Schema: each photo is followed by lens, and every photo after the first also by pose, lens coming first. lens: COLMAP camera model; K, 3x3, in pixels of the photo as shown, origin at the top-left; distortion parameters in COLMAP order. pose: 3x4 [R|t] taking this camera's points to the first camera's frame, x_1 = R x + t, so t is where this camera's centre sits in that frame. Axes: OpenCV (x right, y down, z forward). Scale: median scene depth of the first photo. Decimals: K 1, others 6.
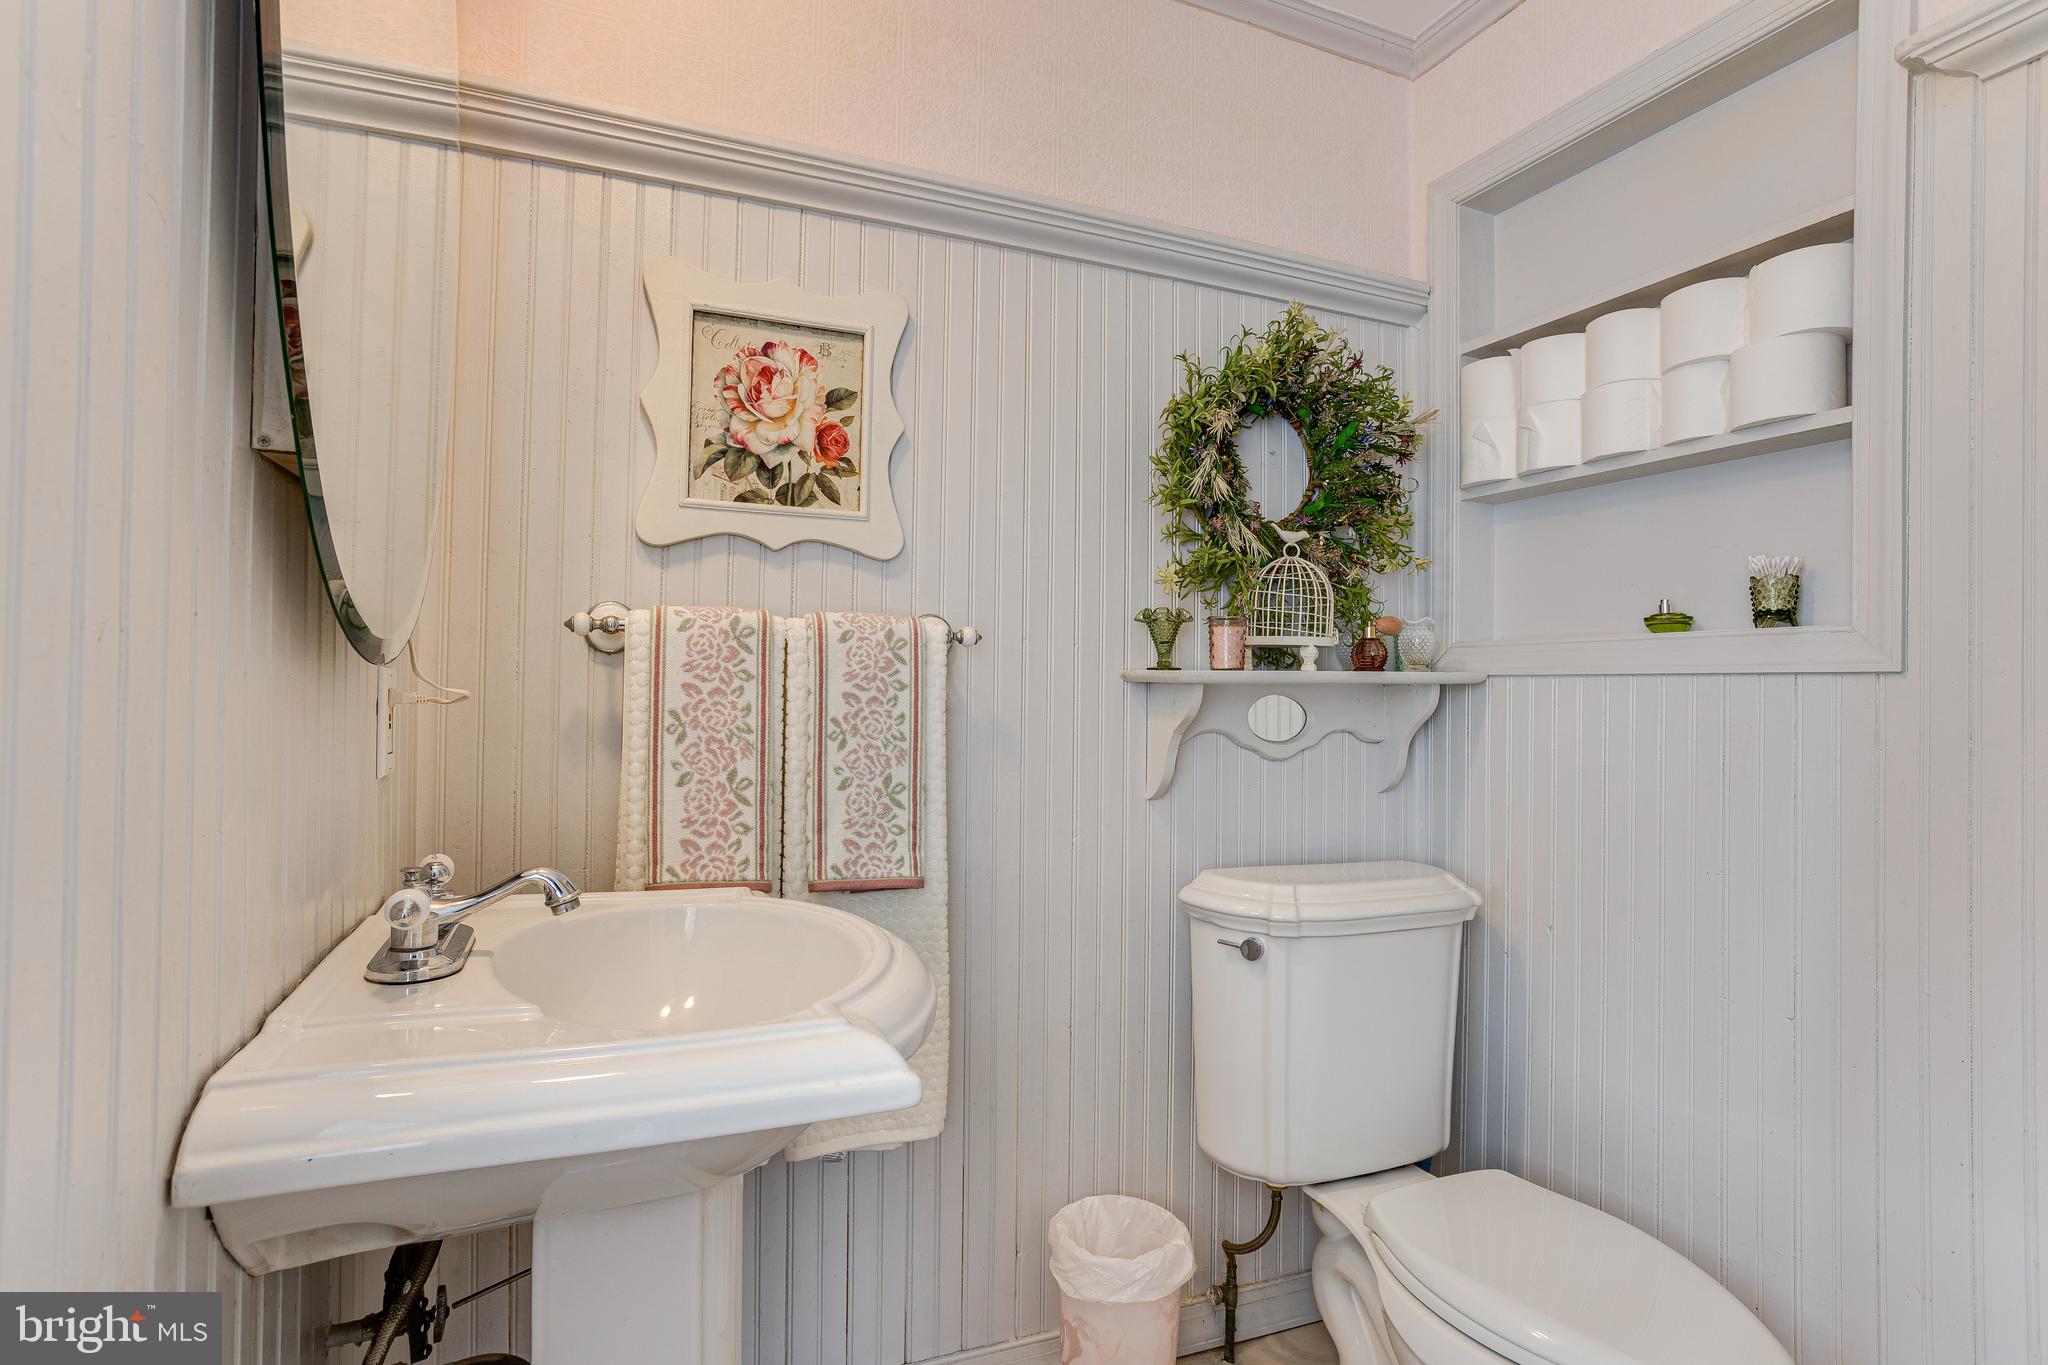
lens RADIAL K [[990.3, 0, 1027.0], [0, 990.3, 683.6], [0, 0, 1]] dist [-0.039536, 0.018268]
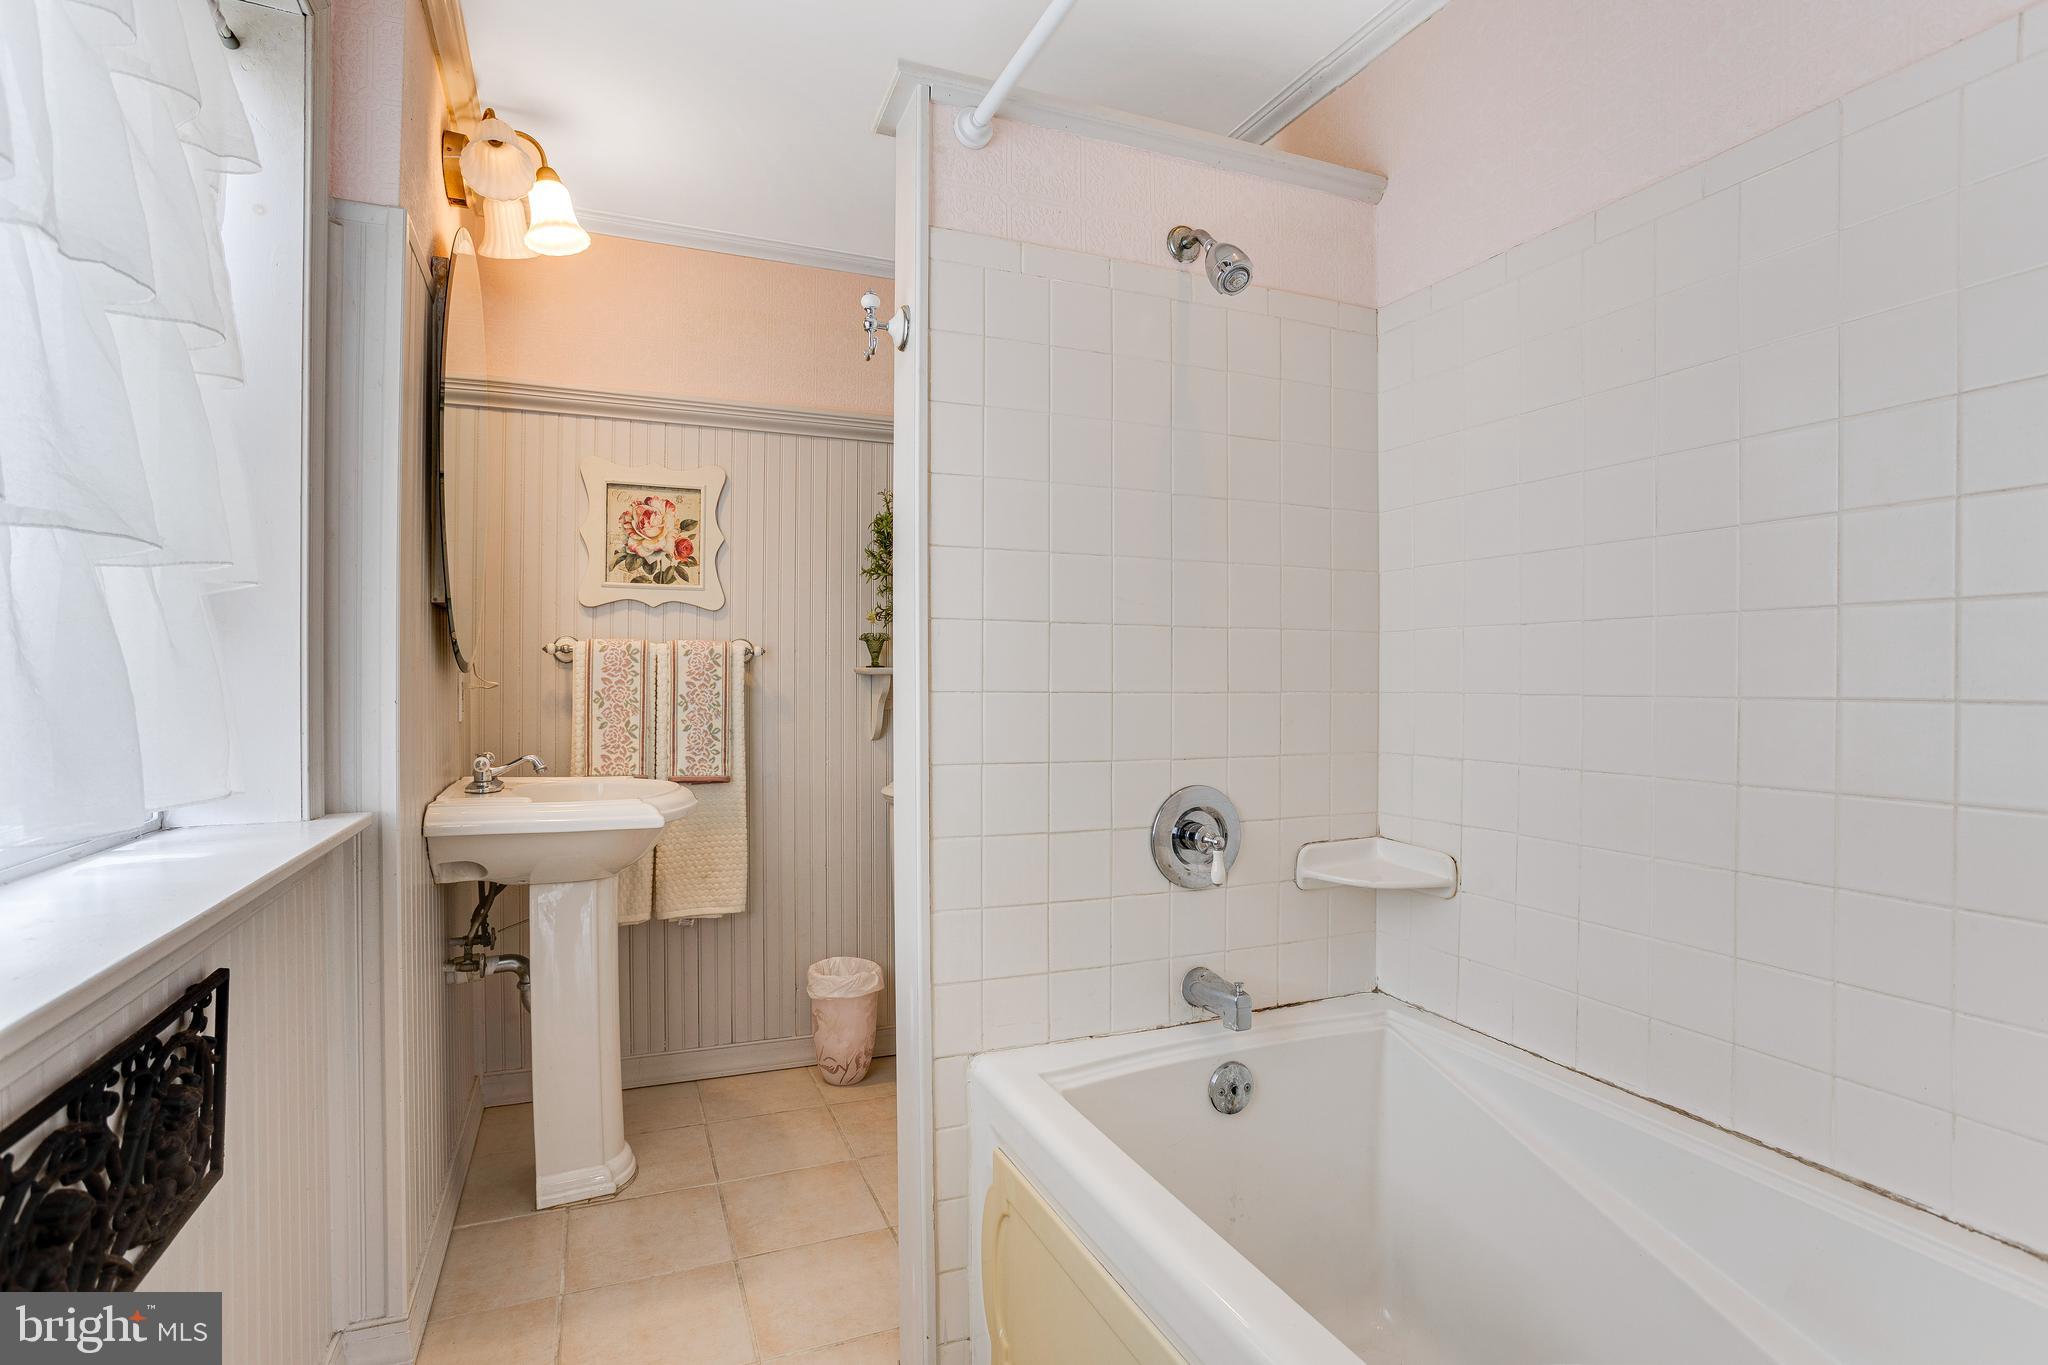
lens RADIAL K [[990.3, 0, 1019.5], [0, 990.3, 685.7], [0, 0, 1]] dist [-0.039536, 0.018268]
pose [[0.999931, -0.010307, -0.005638, 0.472473], [0.010389, 0.999837, 0.014780, -0.004750], [0.005485, -0.014838, 0.999875, -0.921875]]
